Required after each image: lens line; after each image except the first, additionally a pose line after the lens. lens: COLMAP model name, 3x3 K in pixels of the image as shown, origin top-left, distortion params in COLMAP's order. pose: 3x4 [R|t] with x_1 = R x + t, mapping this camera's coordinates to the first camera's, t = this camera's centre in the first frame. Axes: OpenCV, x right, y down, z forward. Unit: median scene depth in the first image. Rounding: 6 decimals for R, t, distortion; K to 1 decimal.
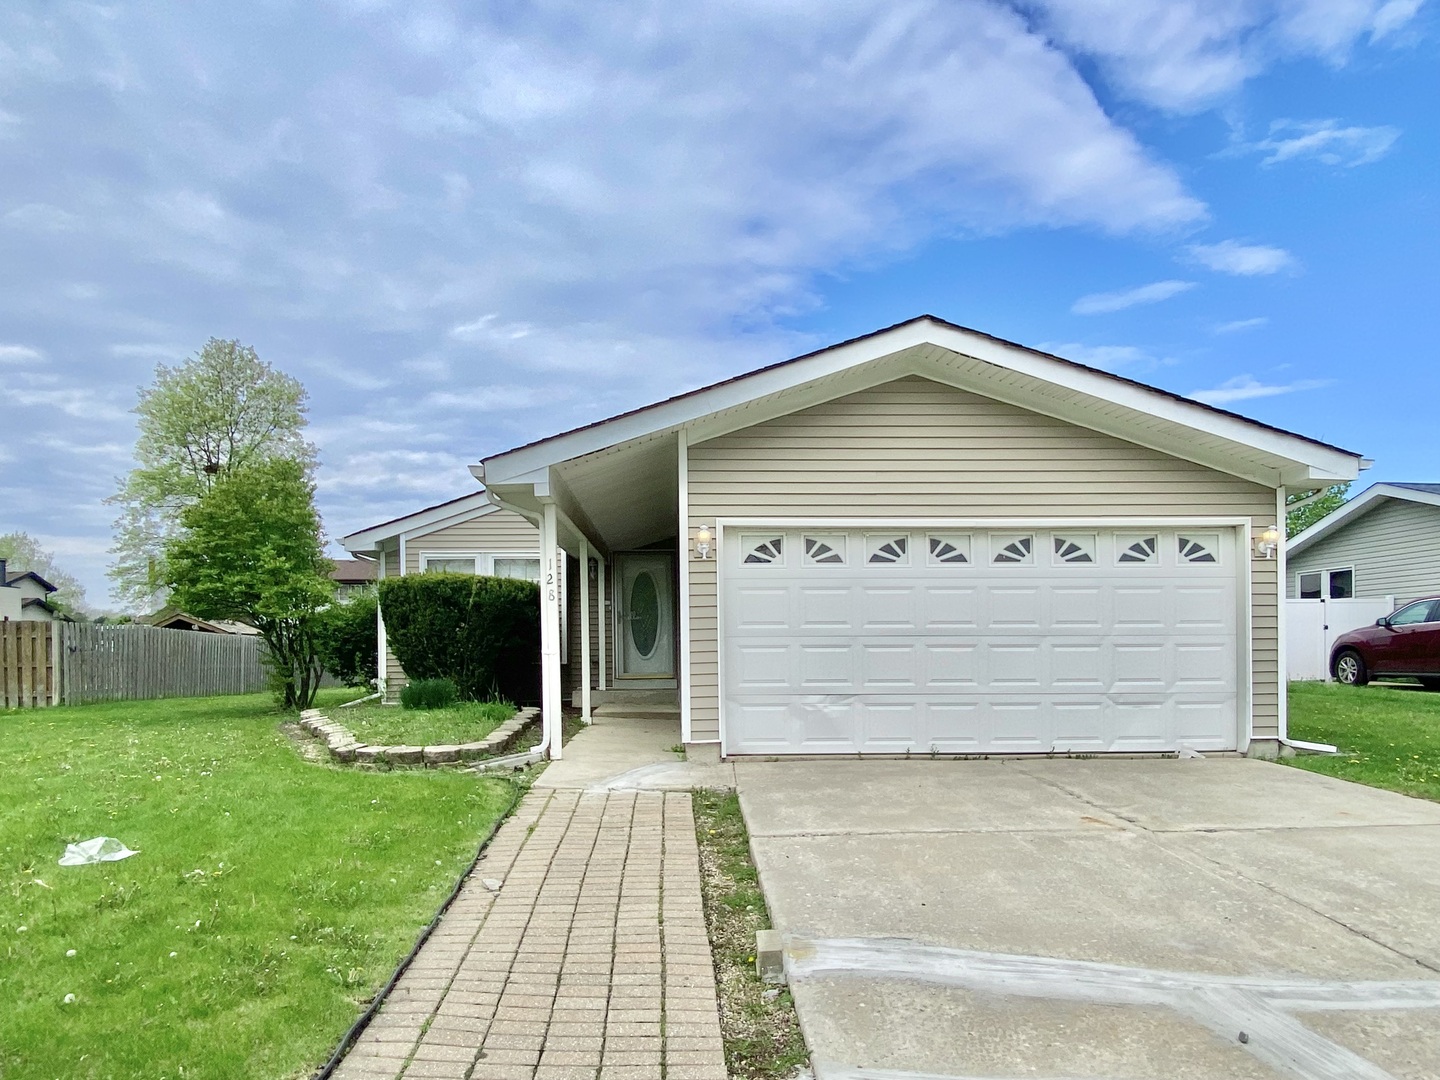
lens RADIAL K [[1046.9, 0, 719.5], [0, 1046.9, 620.4], [0, 0, 1]] dist [0.061998, -0.098123]
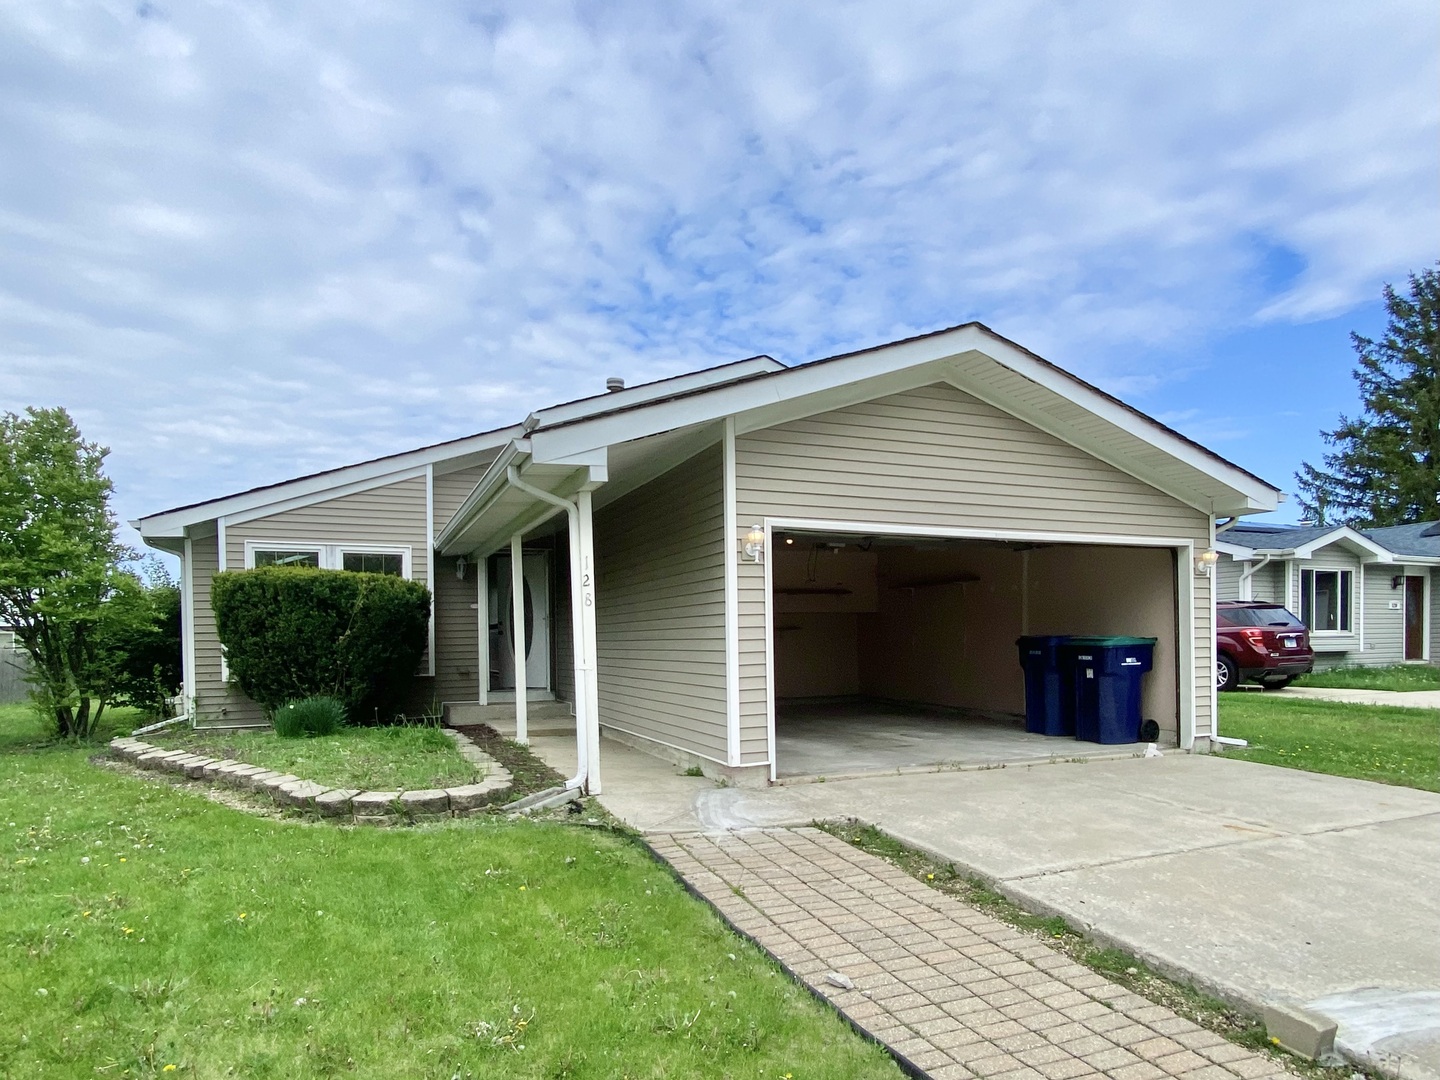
lens RADIAL K [[978.6, 0, 760.7], [0, 978.6, 633.7], [0, 0, 1]] dist [0.040183, -0.028537]
pose [[0.921129, 0.001716, 0.389254, -0.328344], [-0.006230, 0.999927, 0.010334, -0.005813], [-0.389208, -0.011943, 0.921073, 0.214760]]
